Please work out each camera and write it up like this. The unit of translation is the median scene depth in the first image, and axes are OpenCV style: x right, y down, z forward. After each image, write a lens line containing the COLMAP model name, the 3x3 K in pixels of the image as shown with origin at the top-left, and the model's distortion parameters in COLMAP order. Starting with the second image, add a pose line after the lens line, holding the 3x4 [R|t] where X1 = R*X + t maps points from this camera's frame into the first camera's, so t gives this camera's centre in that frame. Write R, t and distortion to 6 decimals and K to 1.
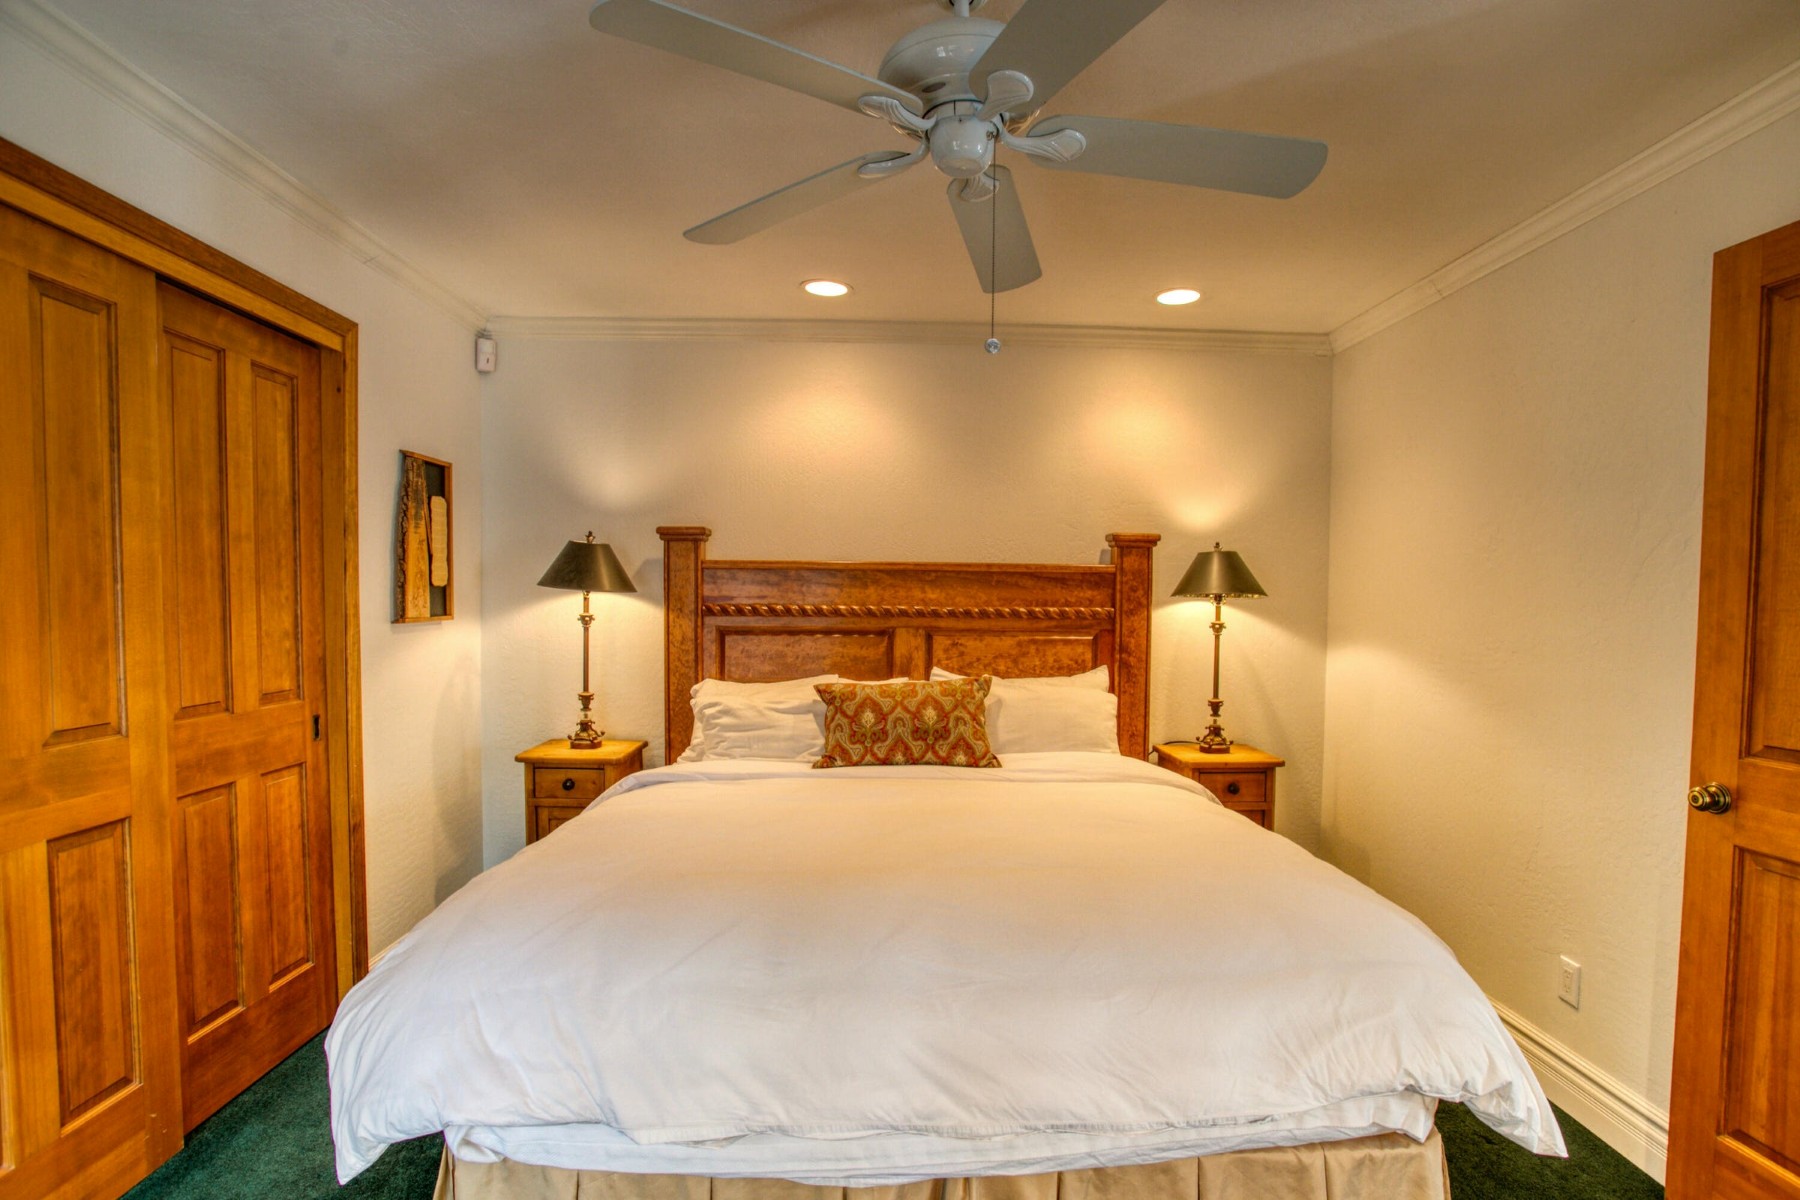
lens RADIAL K [[879.1, 0, 899.0], [0, 879.1, 633.6], [0, 0, 1]] dist [-0.085742, 0.028701]
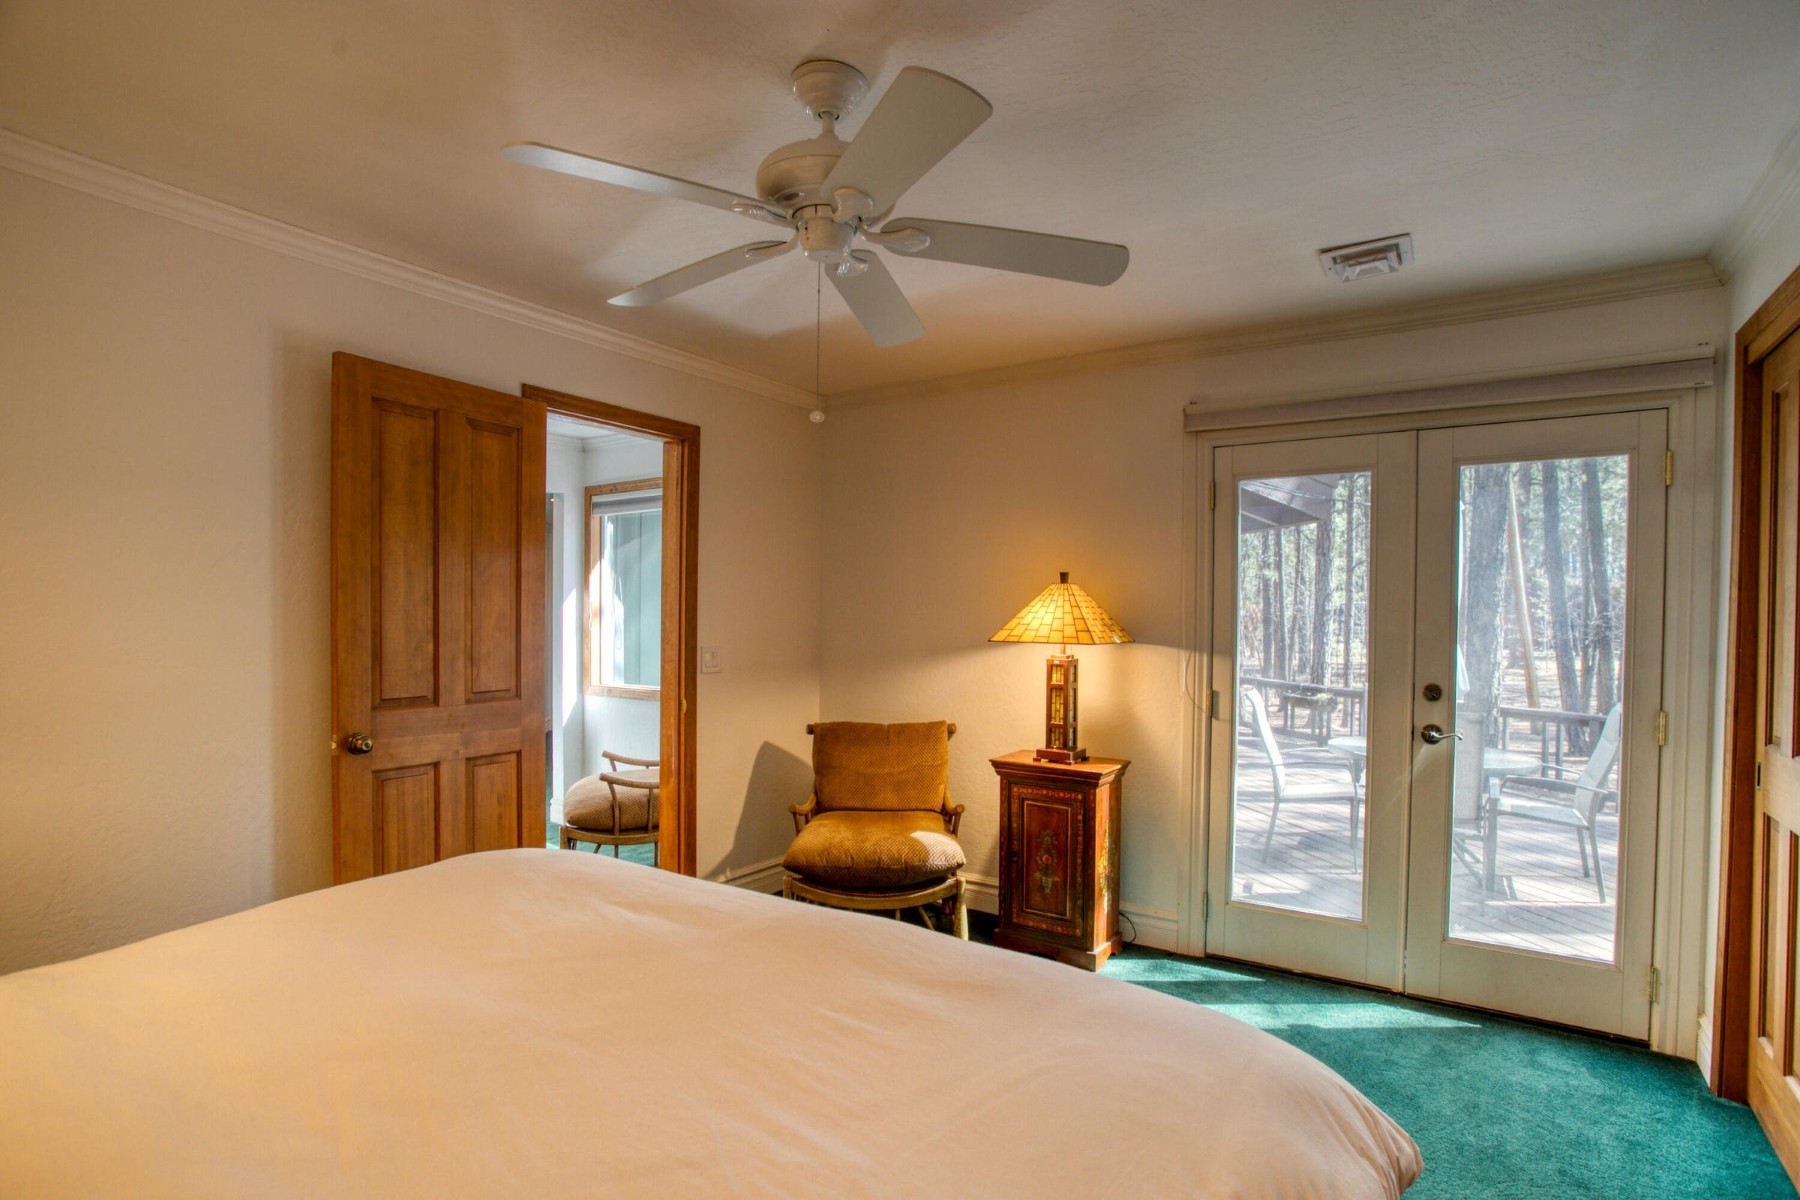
lens RADIAL K [[879.1, 0, 899.0], [0, 879.1, 633.6], [0, 0, 1]] dist [-0.085742, 0.028701]
pose [[-0.825777, -0.026860, 0.563357, -0.364059], [0.002903, 0.998650, 0.051869, -0.038364], [-0.563989, 0.044467, -0.824584, 1.024175]]
